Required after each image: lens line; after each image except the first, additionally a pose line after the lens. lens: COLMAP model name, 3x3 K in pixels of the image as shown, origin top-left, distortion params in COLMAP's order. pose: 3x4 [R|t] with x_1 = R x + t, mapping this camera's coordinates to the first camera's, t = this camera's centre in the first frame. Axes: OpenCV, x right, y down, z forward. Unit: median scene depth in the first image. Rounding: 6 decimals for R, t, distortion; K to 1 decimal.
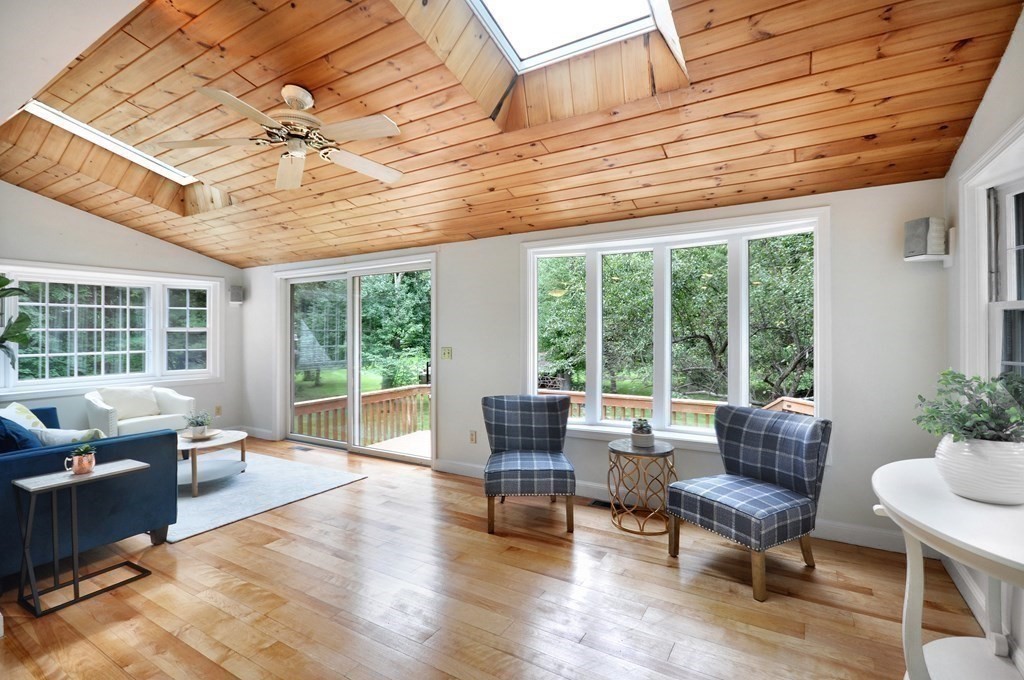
lens RADIAL K [[477.3, 0, 513.0], [0, 477.3, 326.7], [0, 0, 1]] dist [-0.001040, -0.000205]
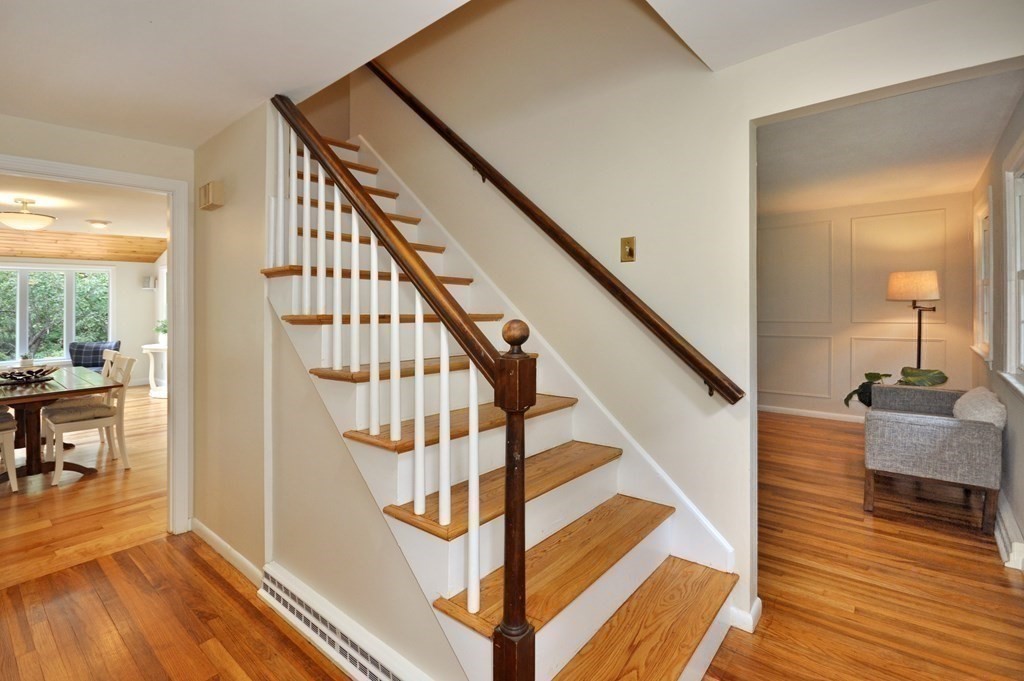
lens RADIAL K [[477.3, 0, 513.0], [0, 477.3, 327.2], [0, 0, 1]] dist [-0.001040, -0.000205]
pose [[0.157467, -0.000017, 0.987524, -1.726206], [-0.006672, 0.999977, 0.001081, 0.074464], [-0.987502, -0.006759, 0.157463, -1.728860]]
